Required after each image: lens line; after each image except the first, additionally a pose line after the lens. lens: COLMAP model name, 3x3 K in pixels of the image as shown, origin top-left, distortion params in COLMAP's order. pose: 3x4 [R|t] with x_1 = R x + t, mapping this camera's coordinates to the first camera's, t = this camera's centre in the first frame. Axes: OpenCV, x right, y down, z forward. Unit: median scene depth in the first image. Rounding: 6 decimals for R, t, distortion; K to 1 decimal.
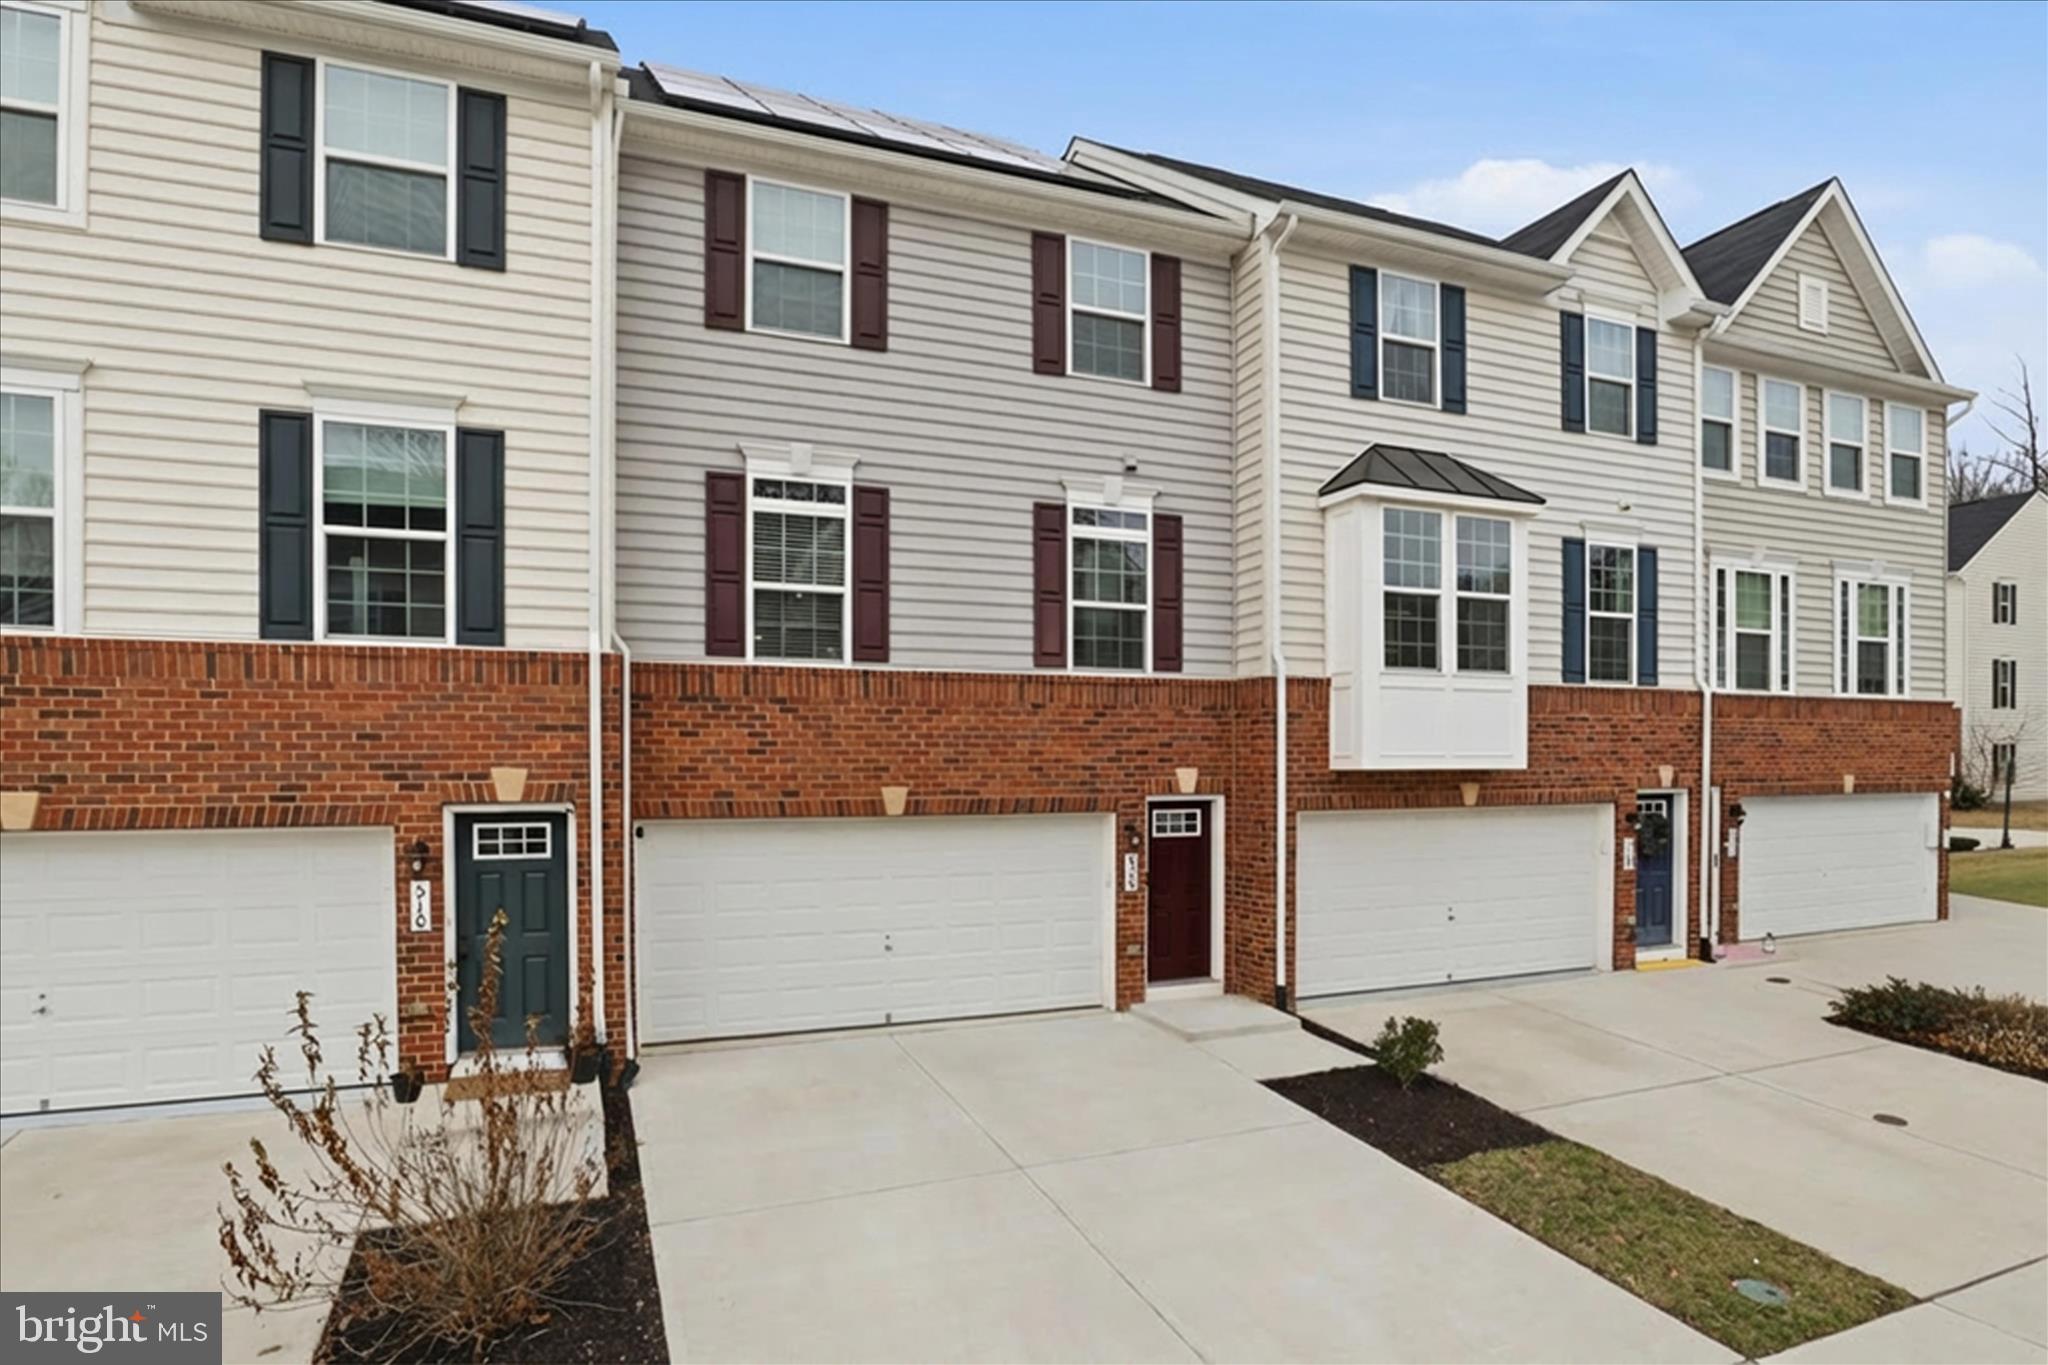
lens RADIAL K [[1054.2, 0, 1022.1], [0, 1054.2, 680.3], [0, 0, 1]] dist [-0.043145, 0.010504]
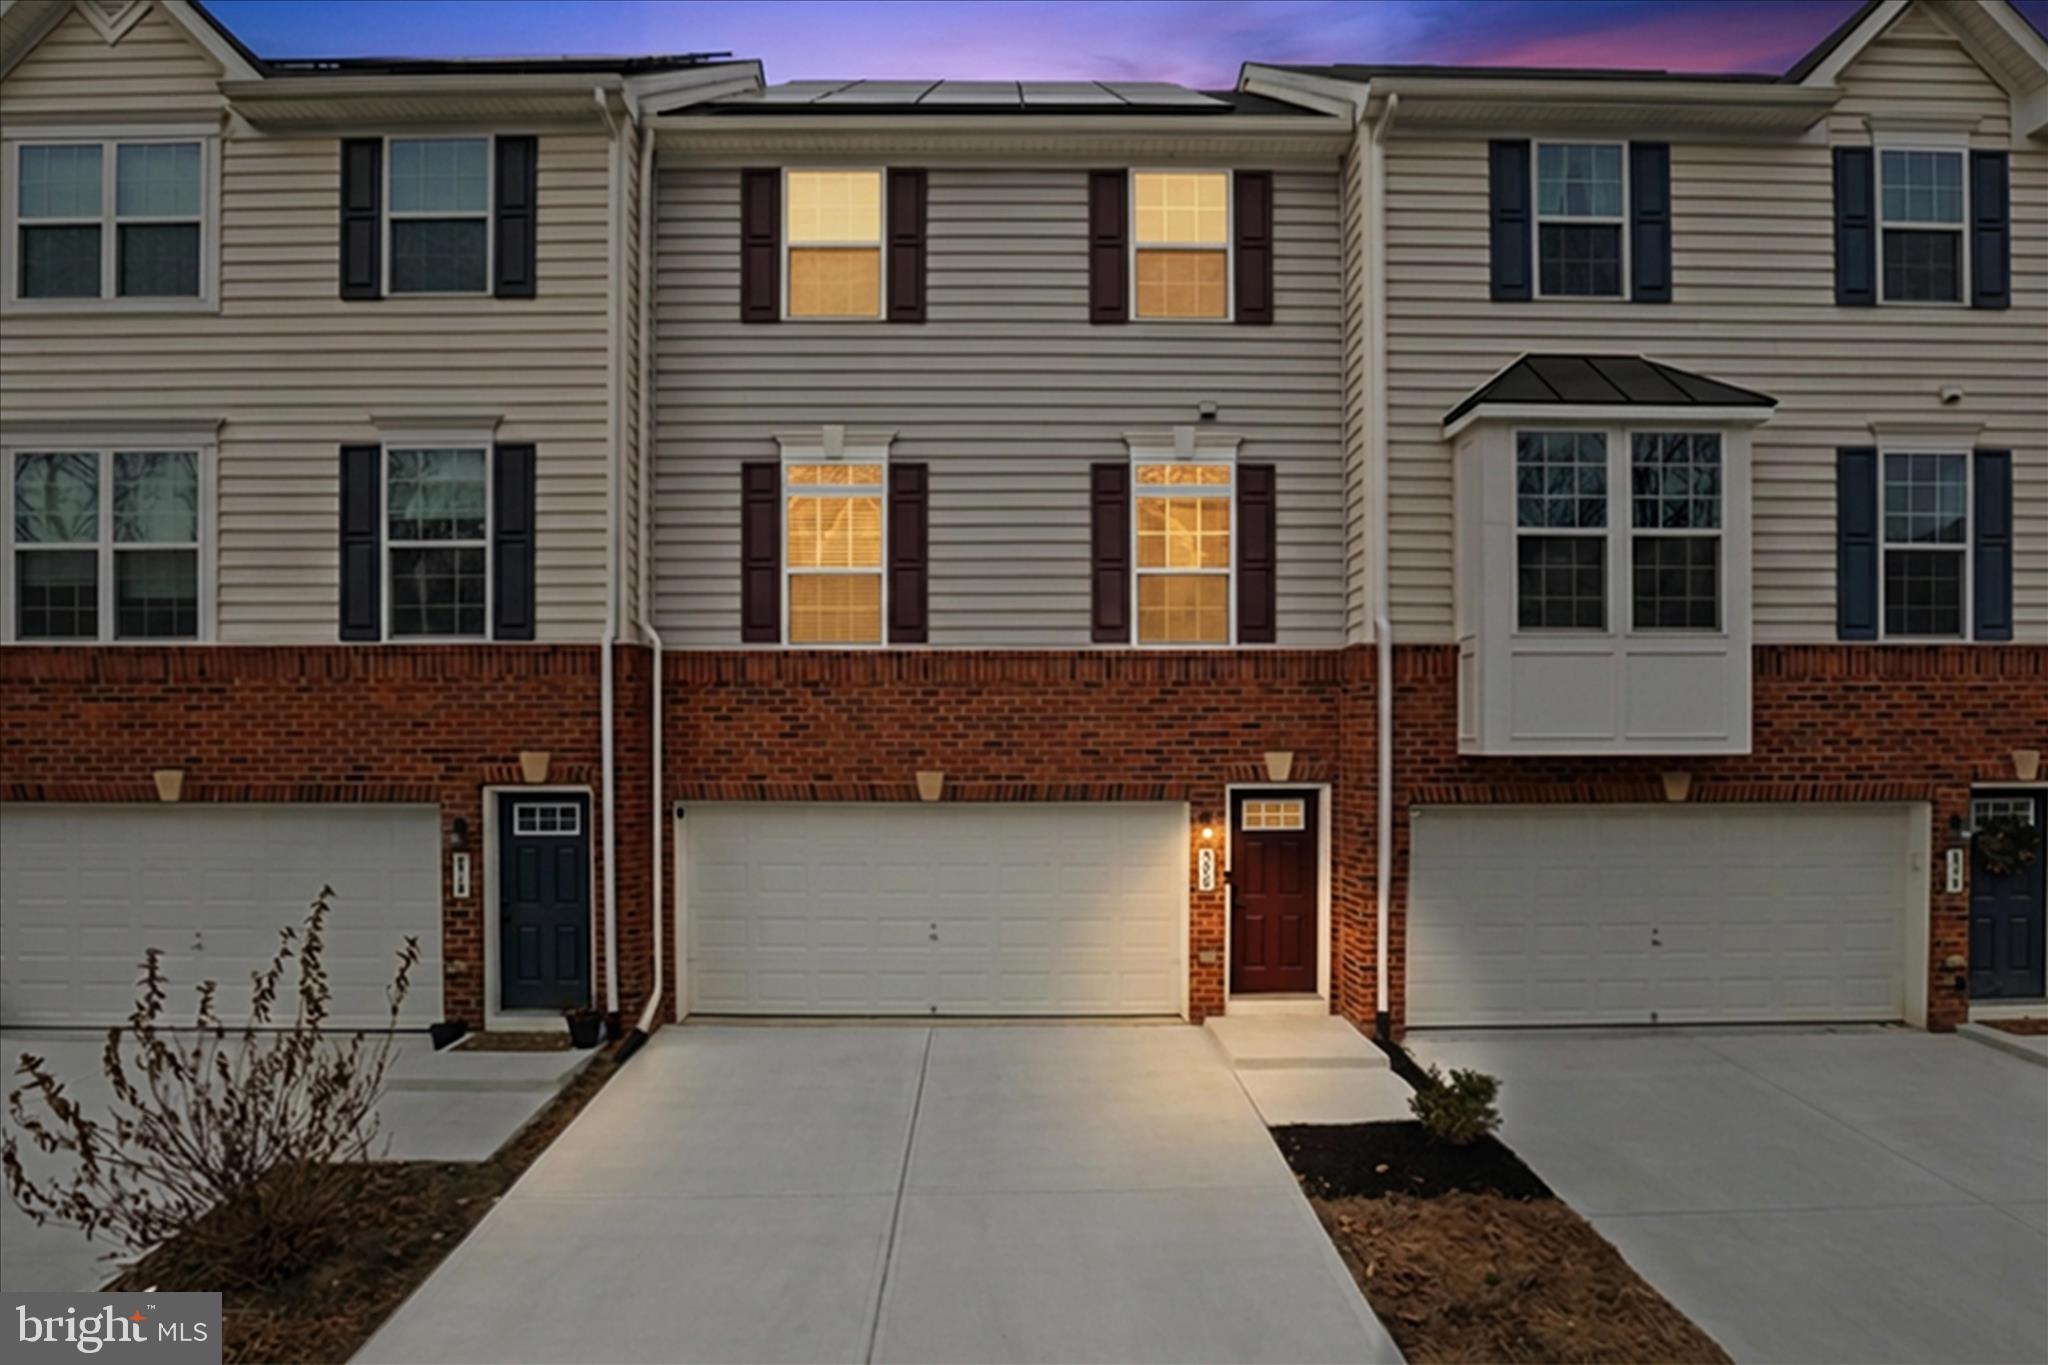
lens RADIAL K [[1045.9, 0, 1023.2], [0, 1045.9, 663.8], [0, 0, 1]] dist [-0.038878, 0.008501]
pose [[0.936845, -0.024879, -0.348858, 0.287785], [0.027051, 0.999633, 0.001355, 0.003417], [0.348696, -0.010707, 0.937175, 0.127511]]
